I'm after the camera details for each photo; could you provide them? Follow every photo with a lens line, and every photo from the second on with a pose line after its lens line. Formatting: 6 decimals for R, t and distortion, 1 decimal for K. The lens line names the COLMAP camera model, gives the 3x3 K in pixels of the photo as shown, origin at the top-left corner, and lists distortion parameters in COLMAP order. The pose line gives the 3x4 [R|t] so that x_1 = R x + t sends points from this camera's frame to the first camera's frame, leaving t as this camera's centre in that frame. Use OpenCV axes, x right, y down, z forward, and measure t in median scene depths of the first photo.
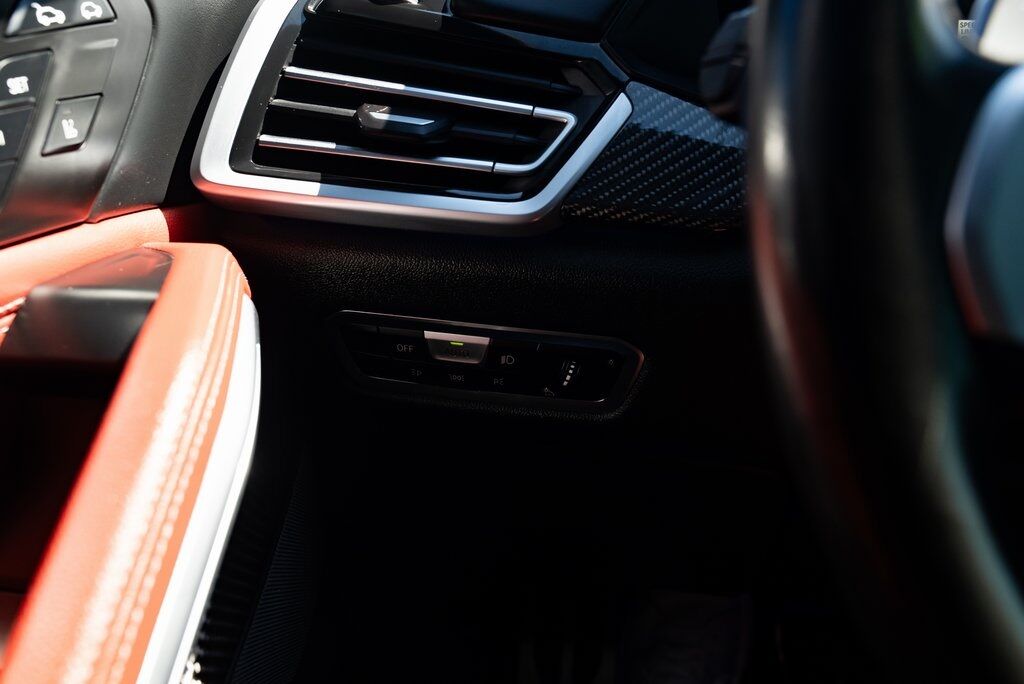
lens RADIAL K [[970.9, 0, 512.0], [0, 970.9, 342.0], [0, 0, 1]] dist [0.007304, 0.002082]
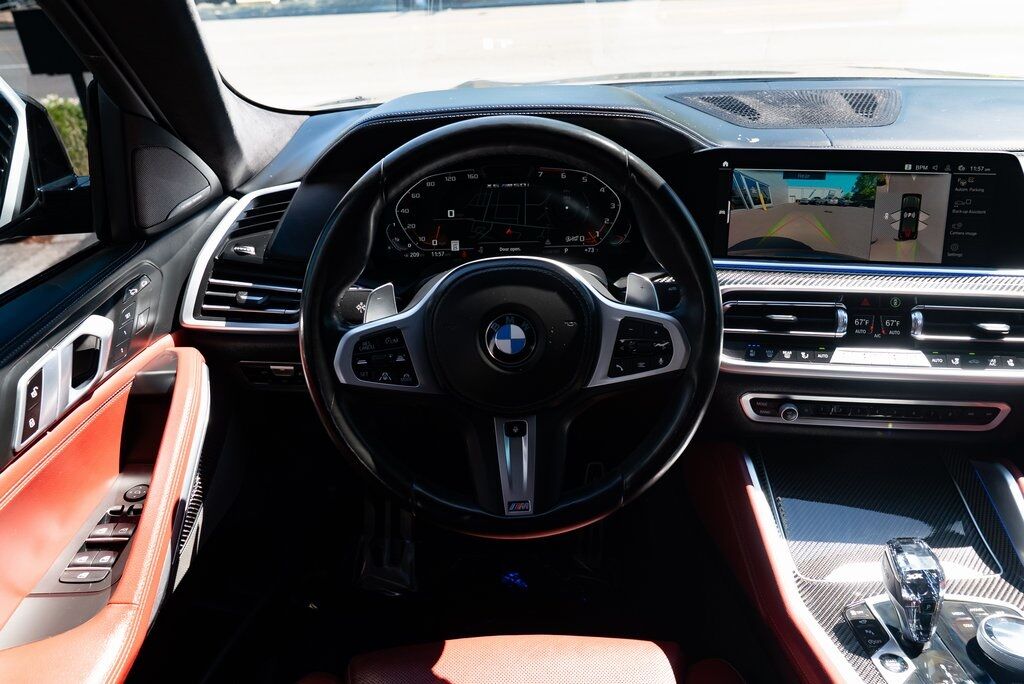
lens RADIAL K [[765.7, 0, 512.0], [0, 765.7, 342.0], [0, 0, 1]] dist [-0.021391, 0.015835]
pose [[0.990831, -0.091510, 0.099399, 0.419156], [0.086125, 0.994641, 0.057196, -0.158226], [-0.104100, -0.048110, 0.993402, -1.364550]]
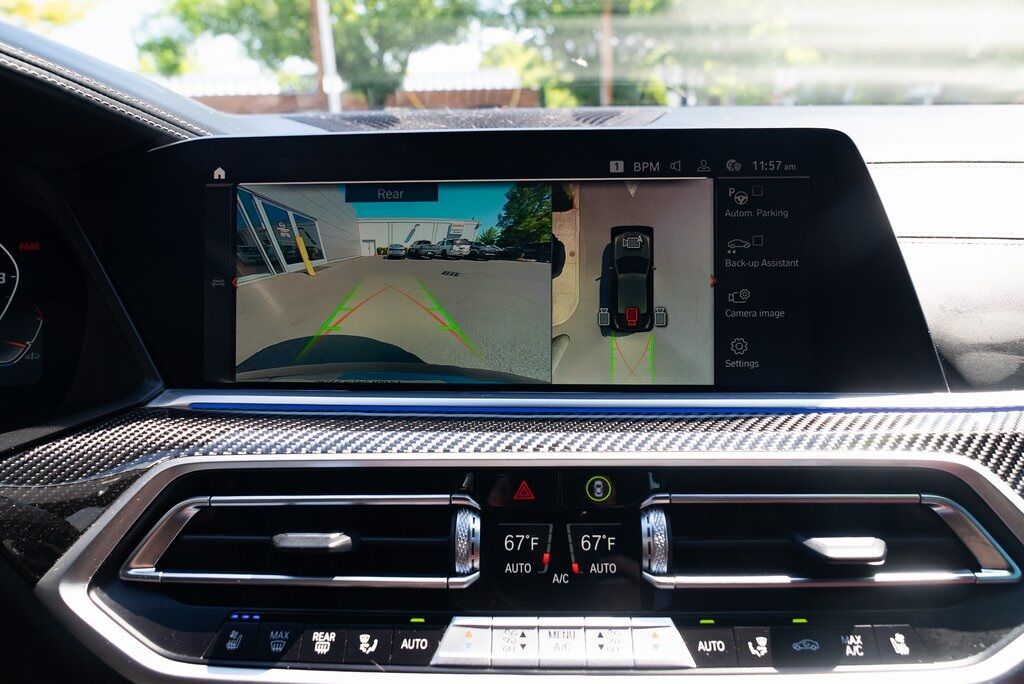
lens RADIAL K [[720.1, 0, 512.0], [0, 720.1, 342.0], [0, 0, 1]] dist [-0.036858, 0.032414]
pose [[0.973439, -0.093776, 0.208862, 1.490745], [0.119435, 0.986297, -0.113816, -0.133026], [-0.195327, 0.135738, 0.971299, -0.080925]]
